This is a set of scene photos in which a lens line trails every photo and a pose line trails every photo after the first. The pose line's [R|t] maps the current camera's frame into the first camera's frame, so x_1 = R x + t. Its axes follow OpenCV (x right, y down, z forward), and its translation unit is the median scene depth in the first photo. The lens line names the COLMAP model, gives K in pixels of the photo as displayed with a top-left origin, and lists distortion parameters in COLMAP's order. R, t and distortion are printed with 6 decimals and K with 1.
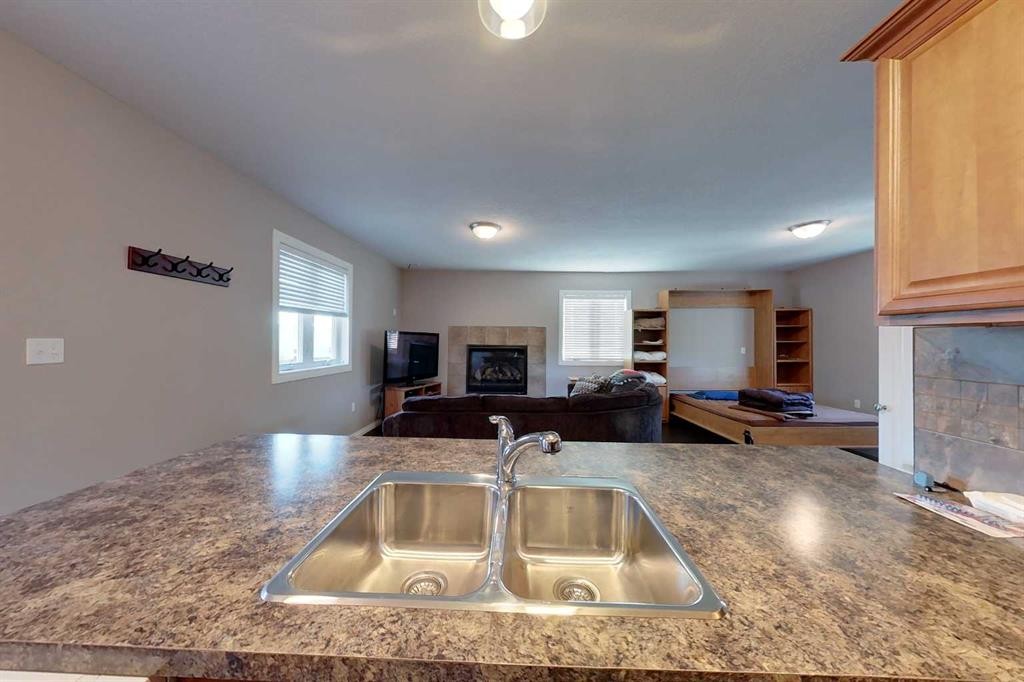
lens RADIAL K [[331.0, 0, 499.5], [0, 331.0, 339.9], [0, 0, 1]] dist [0.007442, 0.000090]
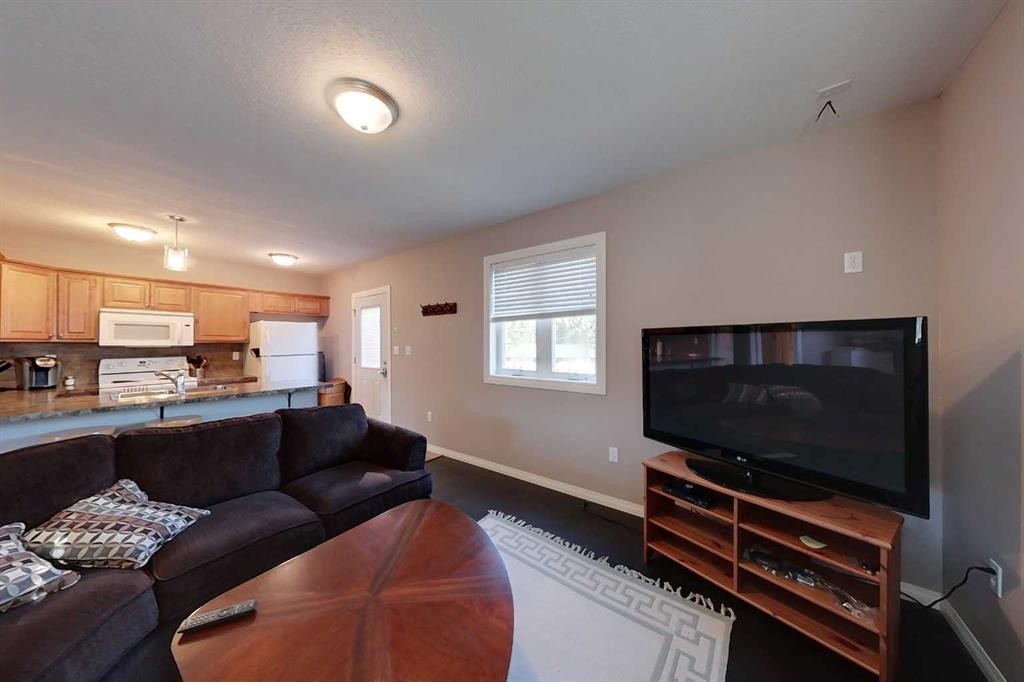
lens RADIAL K [[323.8, 0, 502.4], [0, 323.8, 341.3], [0, 0, 1]] dist [0.004606, -0.000138]
pose [[-0.584419, -0.017306, -0.811268, 0.134012], [-0.003029, 0.999812, -0.019146, 0.001318], [0.811447, -0.008732, -0.584361, 0.927951]]
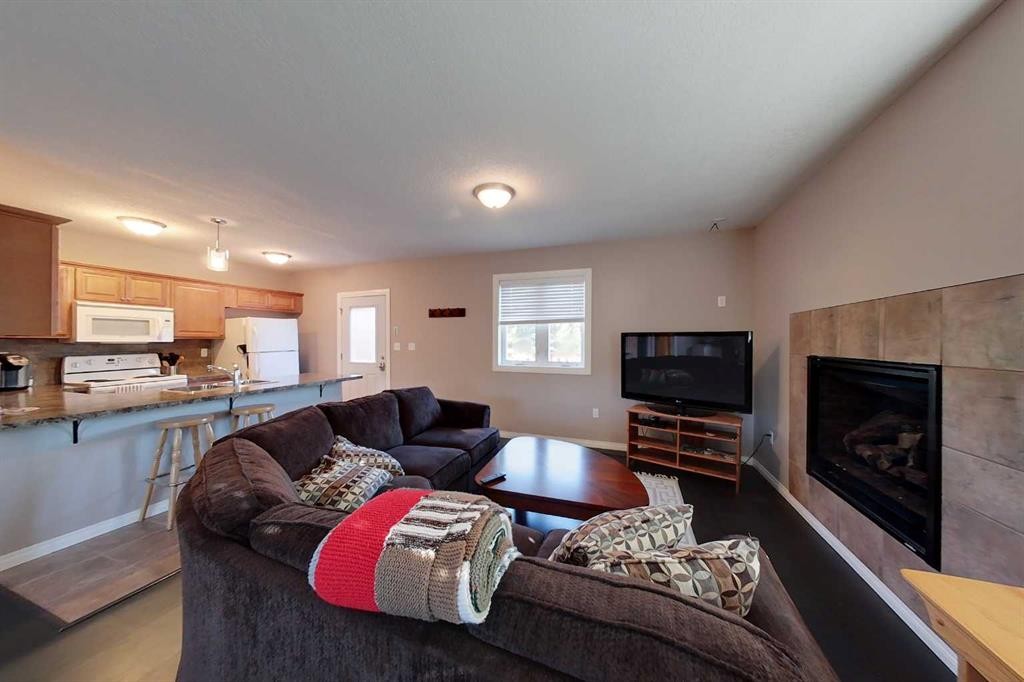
lens RADIAL K [[331.0, 0, 499.5], [0, 331.0, 339.9], [0, 0, 1]] dist [0.007442, 0.000090]
pose [[-0.322817, -0.014460, -0.946351, 0.434914], [-0.003351, 0.999894, -0.014135, 0.002456], [0.946456, -0.001392, -0.322831, 0.816971]]
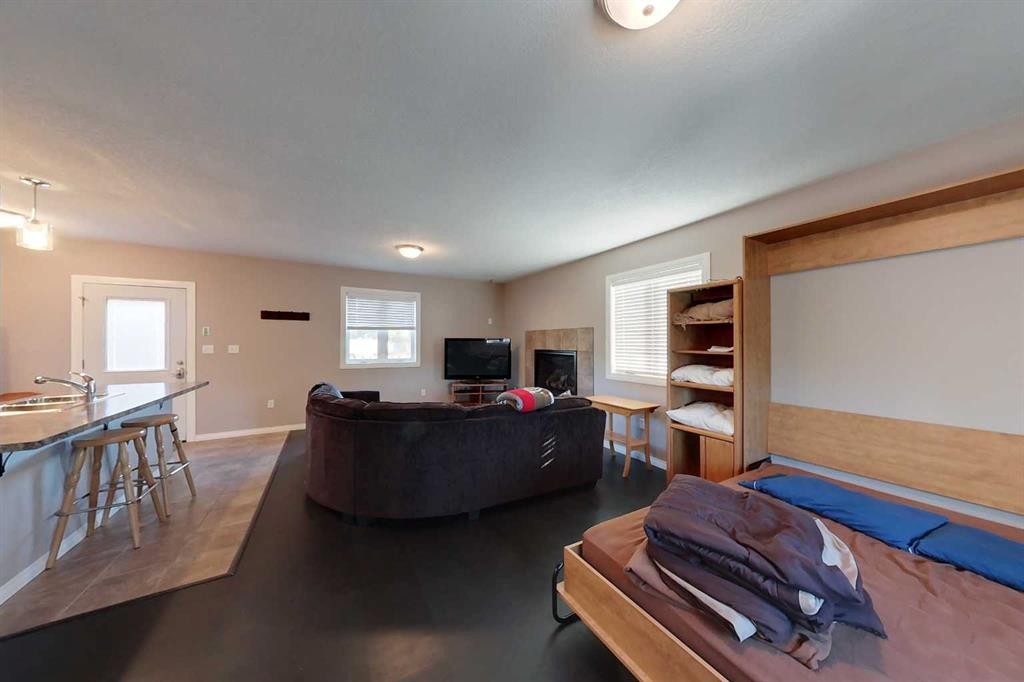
lens RADIAL K [[323.8, 0, 502.4], [0, 323.8, 341.3], [0, 0, 1]] dist [0.004606, -0.000138]
pose [[0.498632, -0.010650, -0.866749, 0.719733], [0.003390, 0.999941, -0.010336, -0.000152], [0.866807, 0.002216, 0.498638, 0.464493]]
